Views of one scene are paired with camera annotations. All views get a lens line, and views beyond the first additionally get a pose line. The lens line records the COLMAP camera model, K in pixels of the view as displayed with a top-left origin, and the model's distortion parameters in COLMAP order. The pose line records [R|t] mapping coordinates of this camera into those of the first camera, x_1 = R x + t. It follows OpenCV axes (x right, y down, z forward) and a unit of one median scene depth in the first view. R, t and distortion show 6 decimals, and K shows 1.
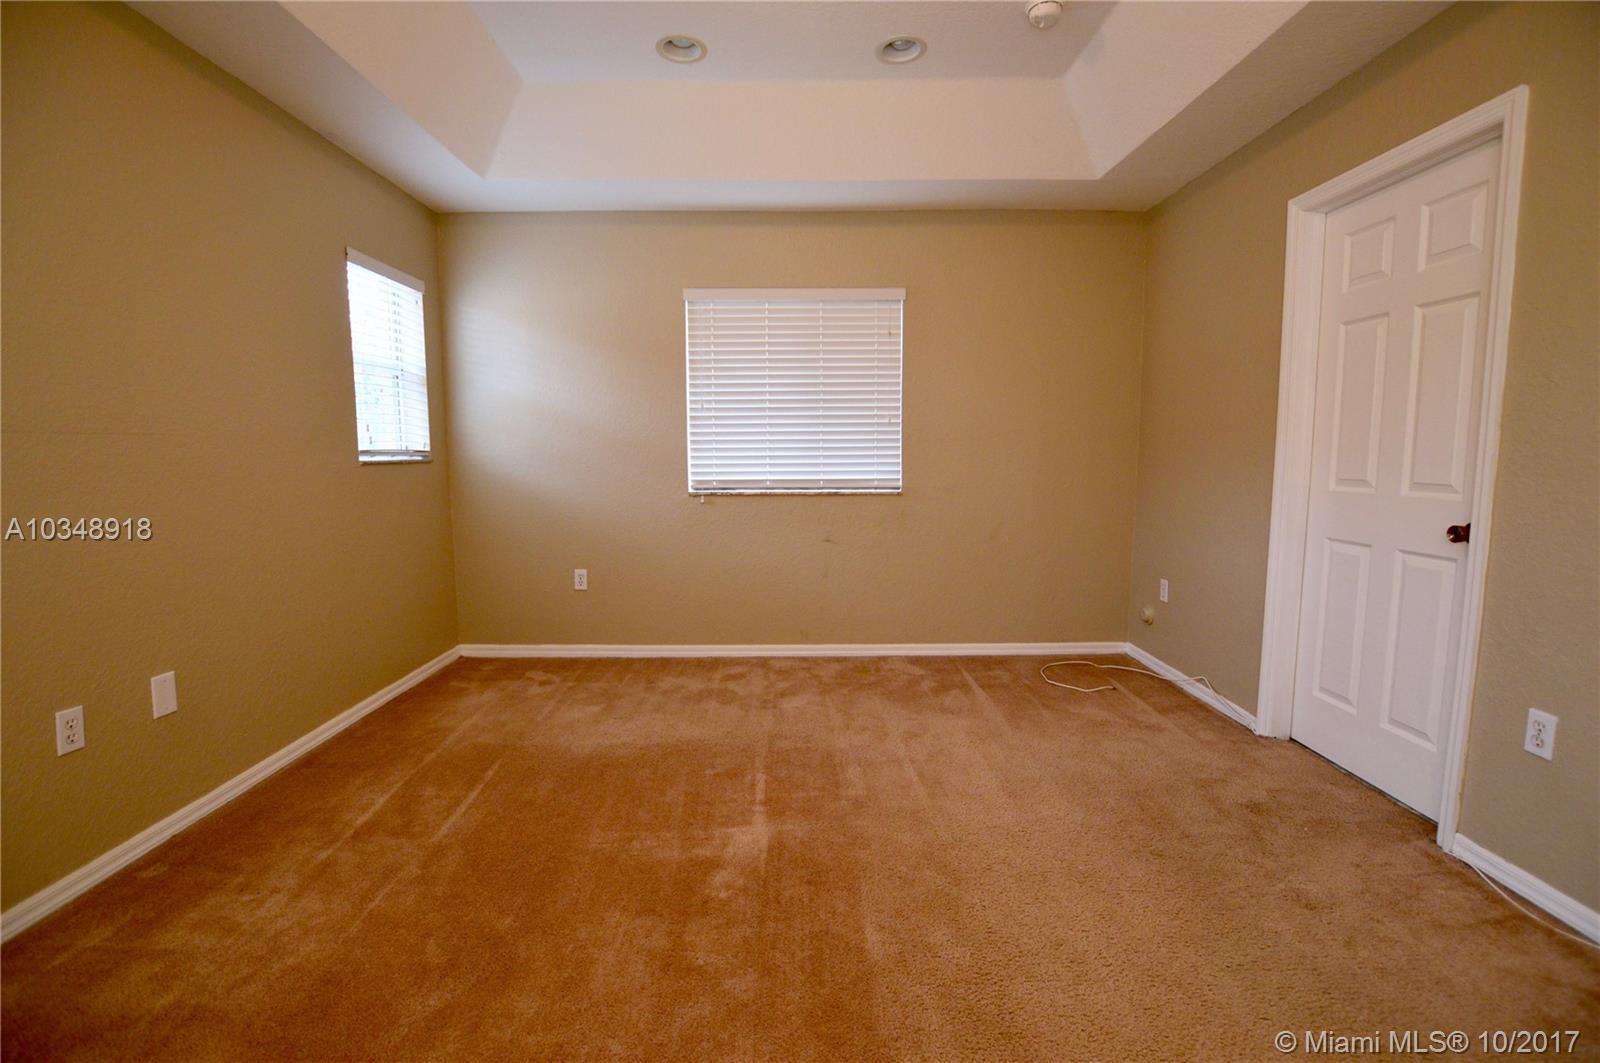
lens RADIAL K [[714.2, 0, 803.1], [0, 714.2, 528.2], [0, 0, 1]] dist [-0.031019, 0.001619]
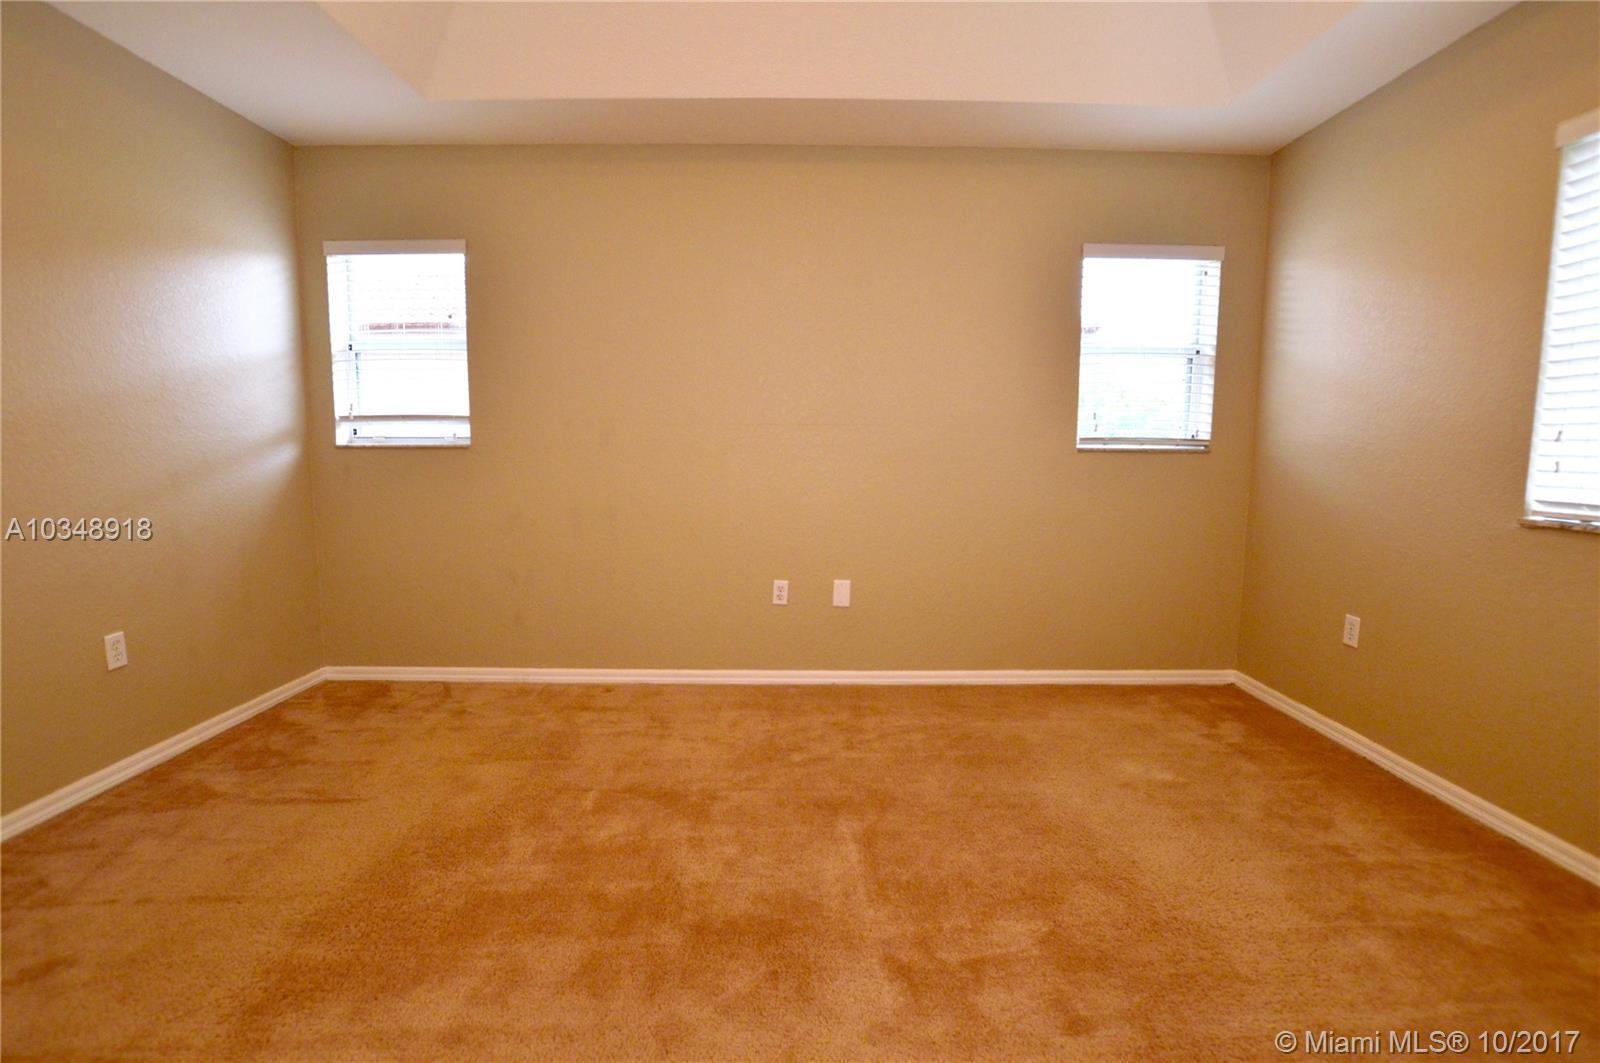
lens RADIAL K [[714.2, 0, 803.1], [0, 714.2, 532.1], [0, 0, 1]] dist [-0.031019, 0.001619]
pose [[-0.016048, 0.111389, -0.993647, 0.386987], [-0.114784, 0.987000, 0.112498, -0.038512], [0.993261, 0.115861, -0.003054, 0.536237]]
